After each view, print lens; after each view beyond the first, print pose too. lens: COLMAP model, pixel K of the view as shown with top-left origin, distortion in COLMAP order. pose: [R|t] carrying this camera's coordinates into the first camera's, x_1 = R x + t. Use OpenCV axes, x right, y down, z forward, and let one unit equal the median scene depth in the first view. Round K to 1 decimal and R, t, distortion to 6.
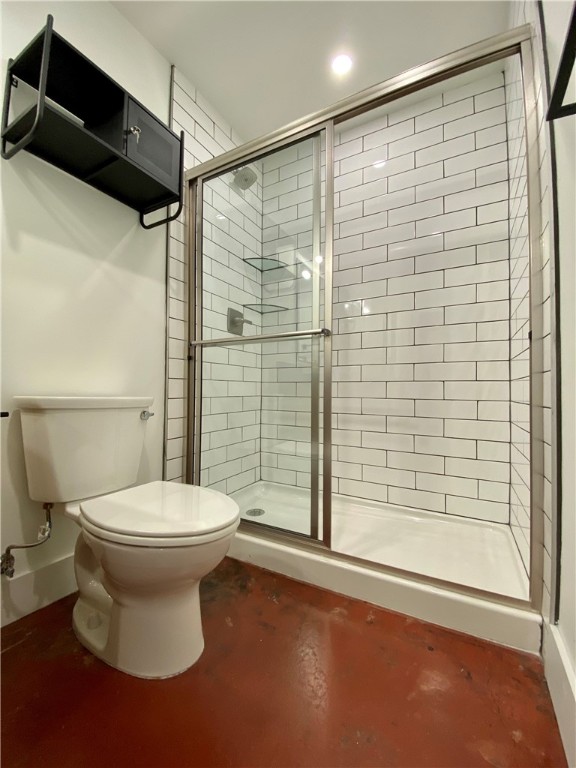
lens RADIAL K [[309.1, 0, 288.5], [0, 309.1, 387.0], [0, 0, 1]] dist [-0.012719, -0.007566]
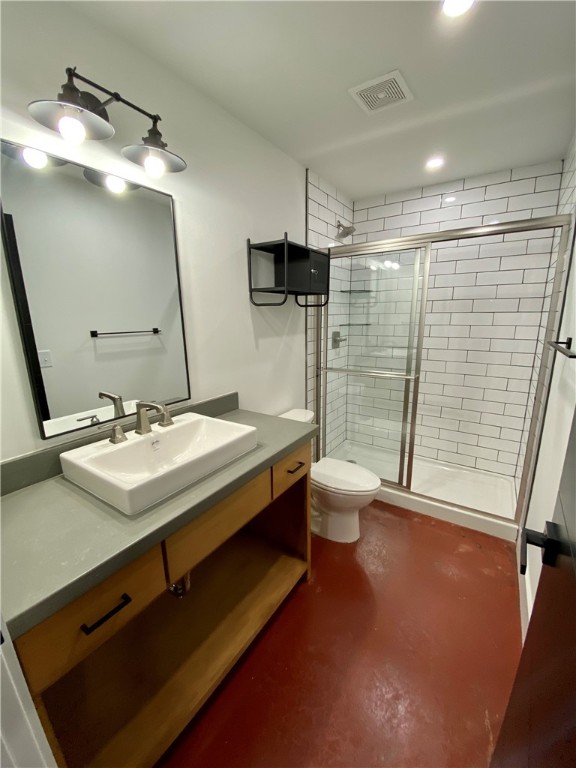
lens RADIAL K [[309.1, 0, 283.5], [0, 309.1, 387.2], [0, 0, 1]] dist [-0.012719, -0.007566]
pose [[0.995661, -0.002334, -0.093028, -0.397135], [0.024123, 0.971985, 0.233803, -0.474508], [0.089876, -0.235033, 0.967823, -0.646525]]
